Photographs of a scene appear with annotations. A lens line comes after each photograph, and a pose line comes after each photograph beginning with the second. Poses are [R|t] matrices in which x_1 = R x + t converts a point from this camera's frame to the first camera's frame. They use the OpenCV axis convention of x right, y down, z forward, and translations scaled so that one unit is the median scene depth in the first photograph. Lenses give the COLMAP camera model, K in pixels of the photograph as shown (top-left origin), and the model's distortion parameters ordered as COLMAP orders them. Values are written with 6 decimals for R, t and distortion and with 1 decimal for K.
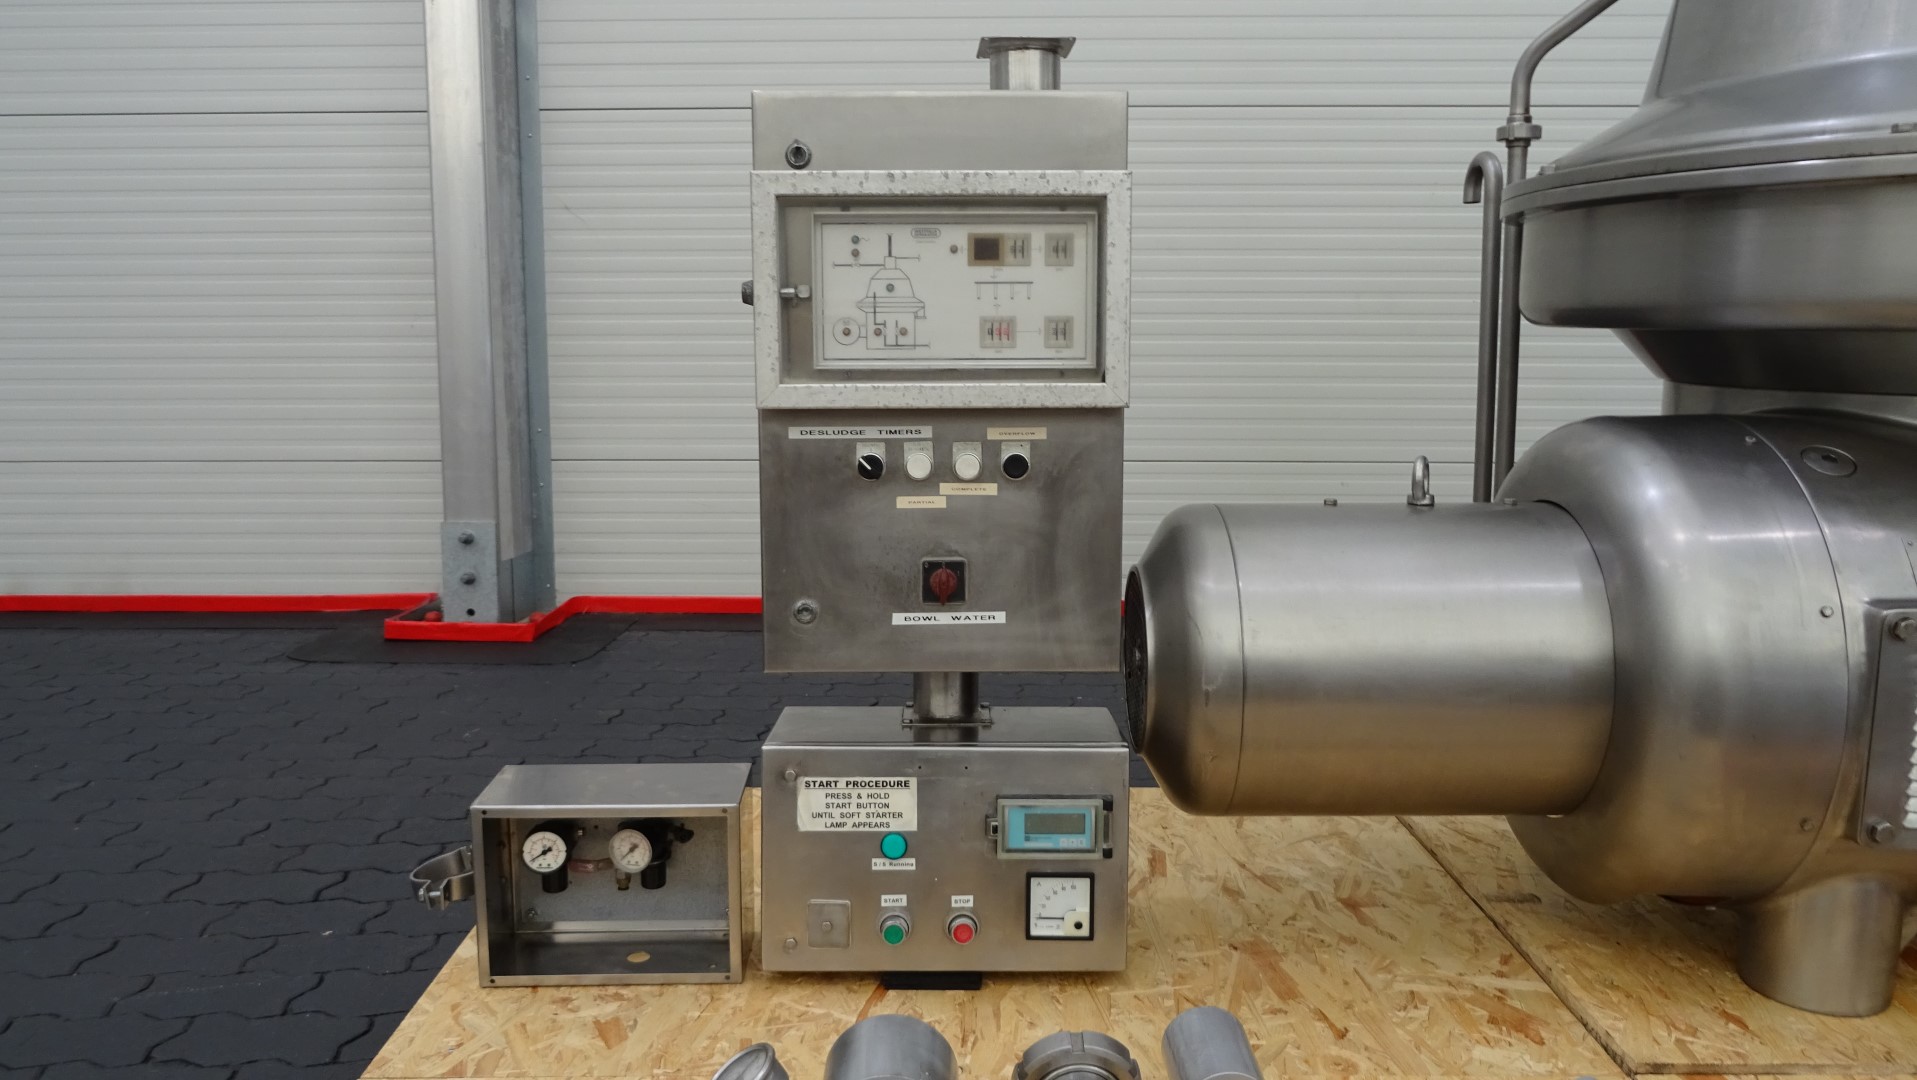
lens RADIAL K [[1390.8, 0, 958.5], [0, 1390.8, 540.0], [0, 0, 1]] dist [-0.000191, -0.008050]
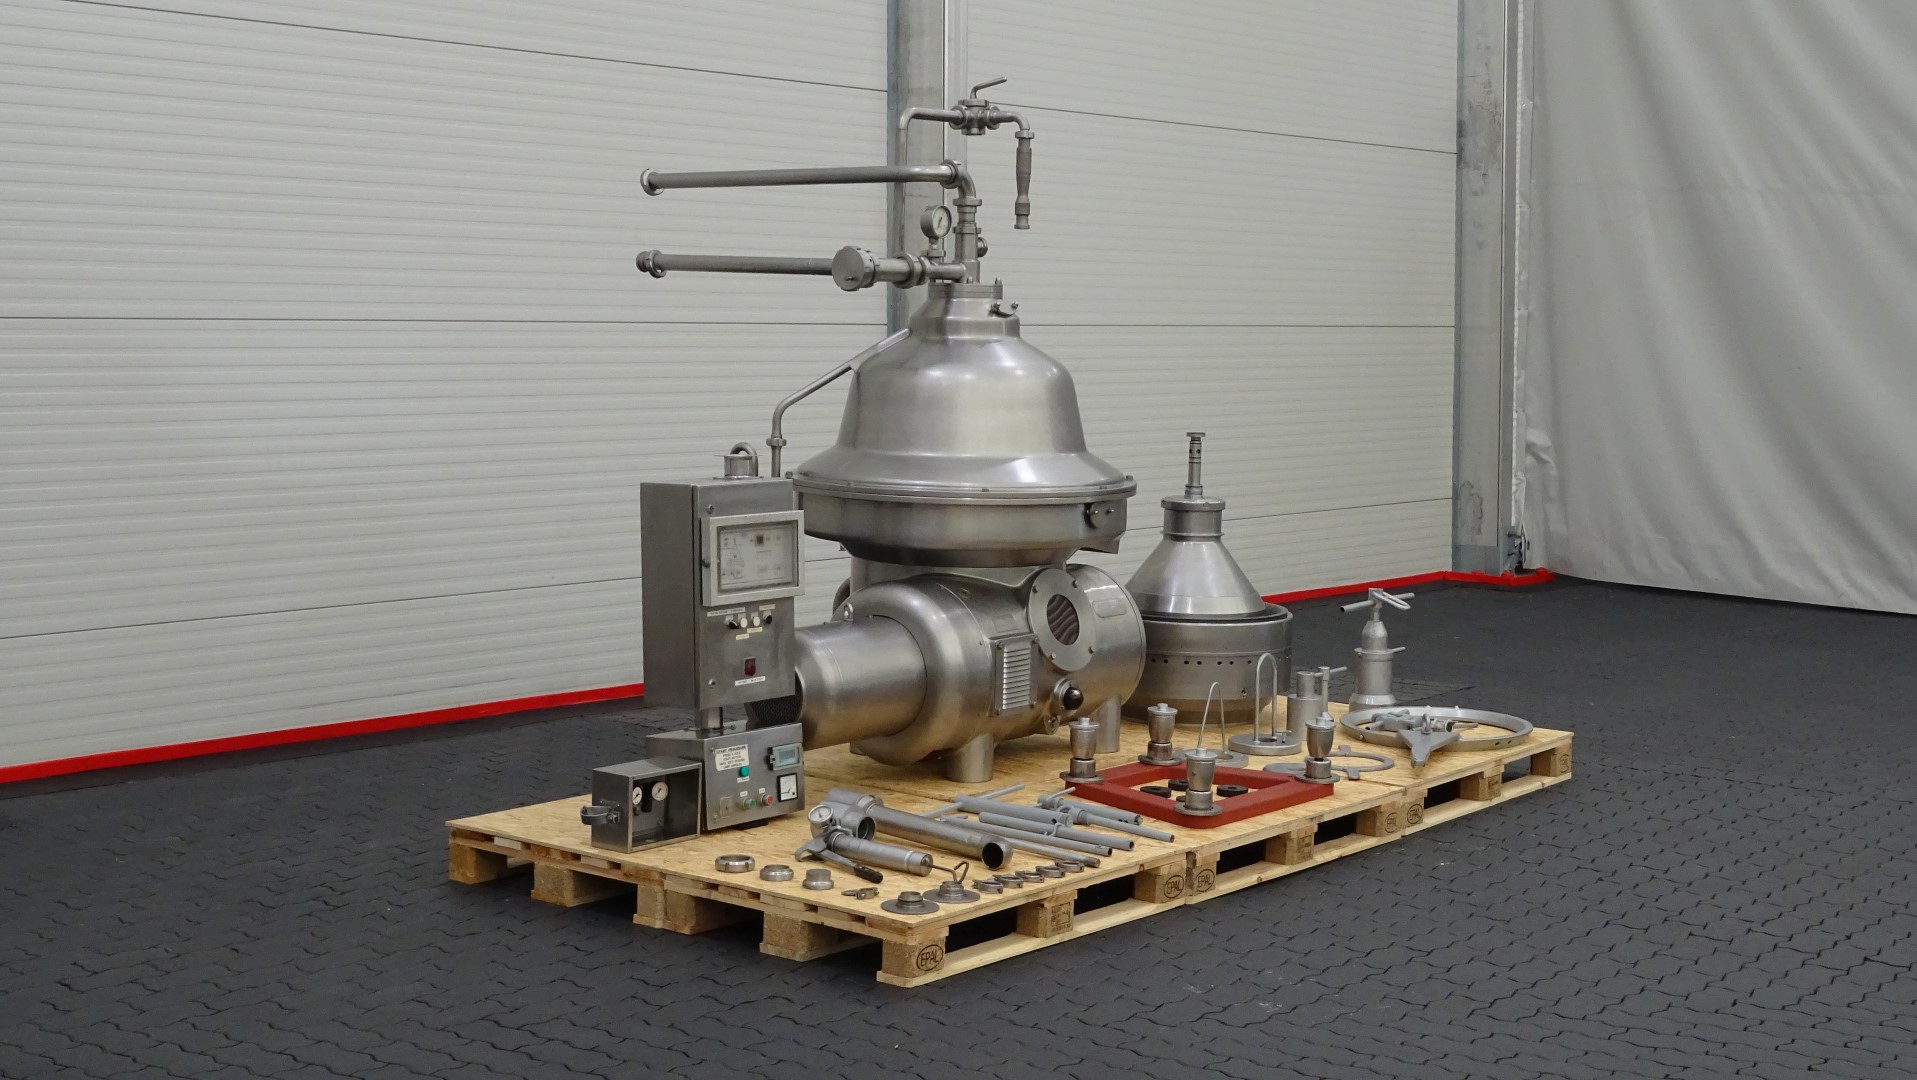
lens RADIAL K [[2697.7, 0, 958.5], [0, 2697.7, 540.0], [0, 0, 1]] dist [0.015481, -0.036891]
pose [[0.609622, -0.061008, 0.790341, -3.838351], [0.096317, 0.995347, 0.002540, -0.185446], [-0.786819, 0.074575, 0.612662, -2.469970]]
